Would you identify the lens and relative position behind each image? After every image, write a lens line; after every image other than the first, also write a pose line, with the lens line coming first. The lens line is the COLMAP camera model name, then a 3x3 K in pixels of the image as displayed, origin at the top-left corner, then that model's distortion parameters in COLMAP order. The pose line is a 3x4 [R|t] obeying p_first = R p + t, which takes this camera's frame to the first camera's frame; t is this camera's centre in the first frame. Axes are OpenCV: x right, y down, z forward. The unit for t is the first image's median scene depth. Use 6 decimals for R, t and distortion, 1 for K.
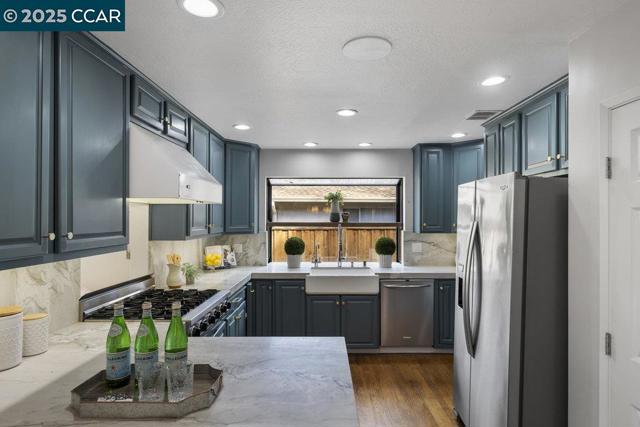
lens RADIAL K [[371.4, 0, 323.0], [0, 371.4, 216.9], [0, 0, 1]] dist [0.001883, 0.002541]
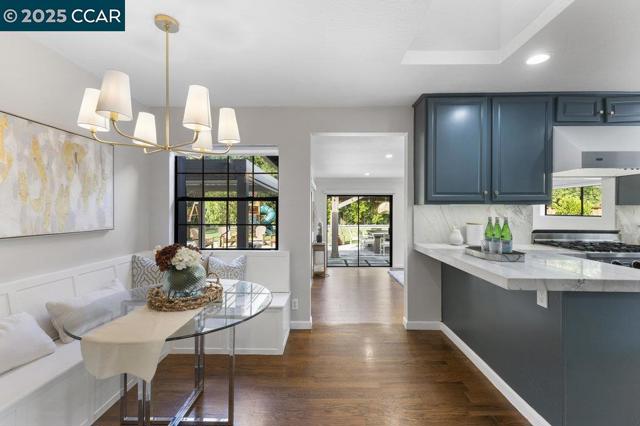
lens RADIAL K [[279.1, 0, 323.7], [0, 279.1, 208.6], [0, 0, 1]] dist [0.017947, -0.004456]
pose [[-0.001555, -0.003401, -0.999993, 0.386627], [0.000482, 0.999994, -0.003402, 0.059103], [0.999999, -0.000487, -0.001553, -0.010260]]
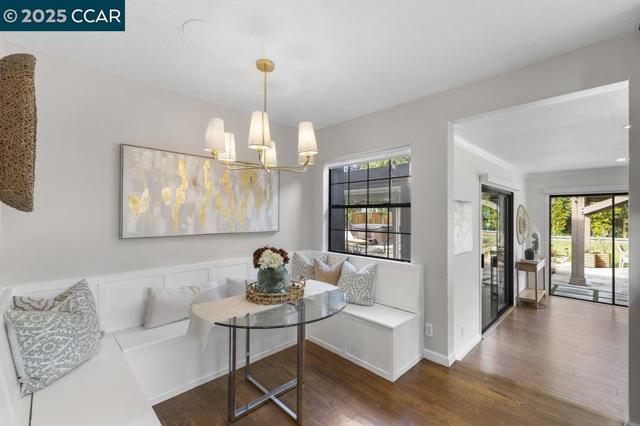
lens RADIAL K [[279.1, 0, 322.3], [0, 279.1, 211.7], [0, 0, 1]] dist [0.017947, -0.004456]
pose [[-0.703402, -0.005496, -0.710771, 0.258589], [-0.000539, 0.999974, -0.007199, 0.051476], [0.710792, -0.004680, -0.703387, 0.182284]]
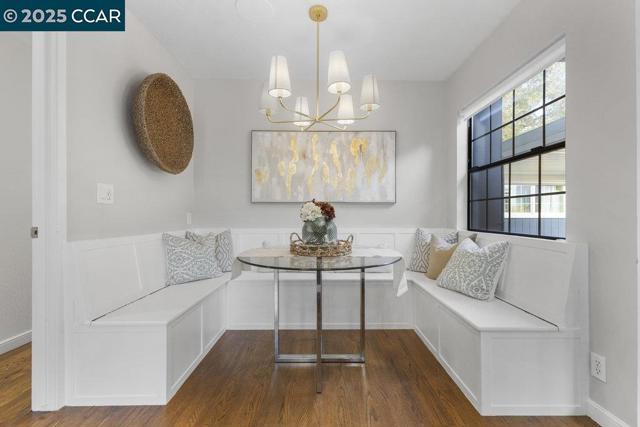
lens RADIAL K [[279.1, 0, 321.6], [0, 279.1, 213.8], [0, 0, 1]] dist [0.017947, -0.004456]
pose [[-0.999964, 0.002556, -0.008105, -0.026009], [0.002576, 0.999994, -0.002416, 0.130951], [0.008098, -0.002436, -0.999964, 0.239001]]
